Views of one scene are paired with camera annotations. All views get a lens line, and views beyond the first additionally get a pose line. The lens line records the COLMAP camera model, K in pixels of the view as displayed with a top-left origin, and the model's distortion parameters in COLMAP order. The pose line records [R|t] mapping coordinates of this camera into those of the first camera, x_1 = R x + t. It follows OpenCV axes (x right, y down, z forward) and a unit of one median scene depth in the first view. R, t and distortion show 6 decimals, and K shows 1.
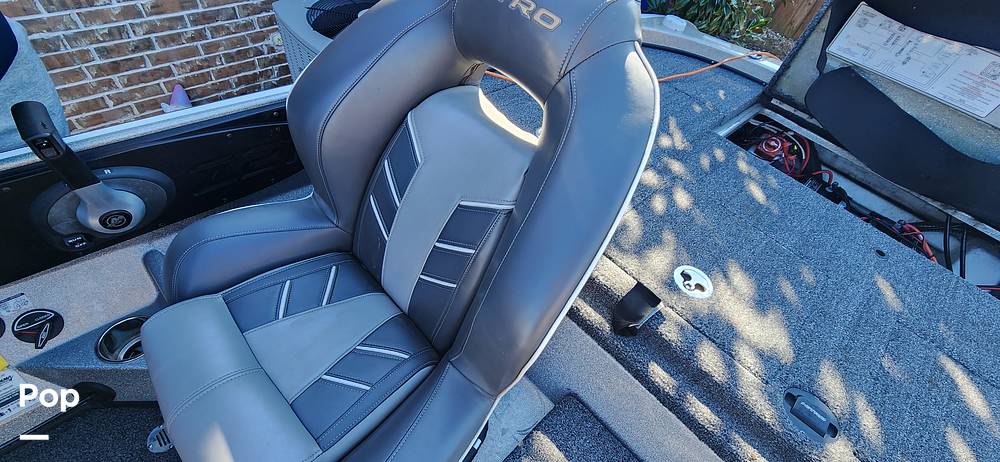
lens RADIAL K [[418.0, 0, 475.4], [0, 418.0, 235.6], [0, 0, 1]] dist [0.001410, 0.000107]
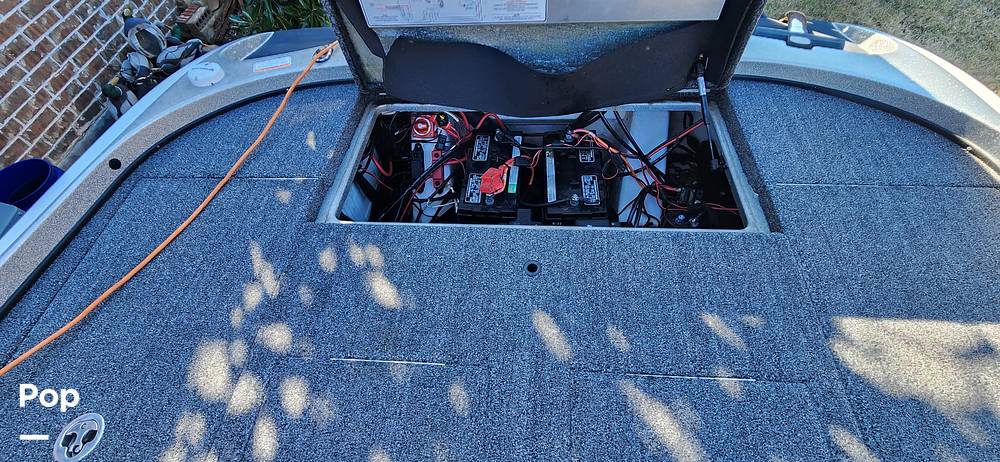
lens RADIAL K [[405.8, 0, 498.3], [0, 405.8, 234.3], [0, 0, 1]] dist [0.000810, -0.002838]
pose [[0.721754, -0.662099, 0.201733, 0.683948], [0.615311, 0.747240, 0.251046, -0.221612], [-0.316960, -0.057065, 0.946720, 0.210524]]
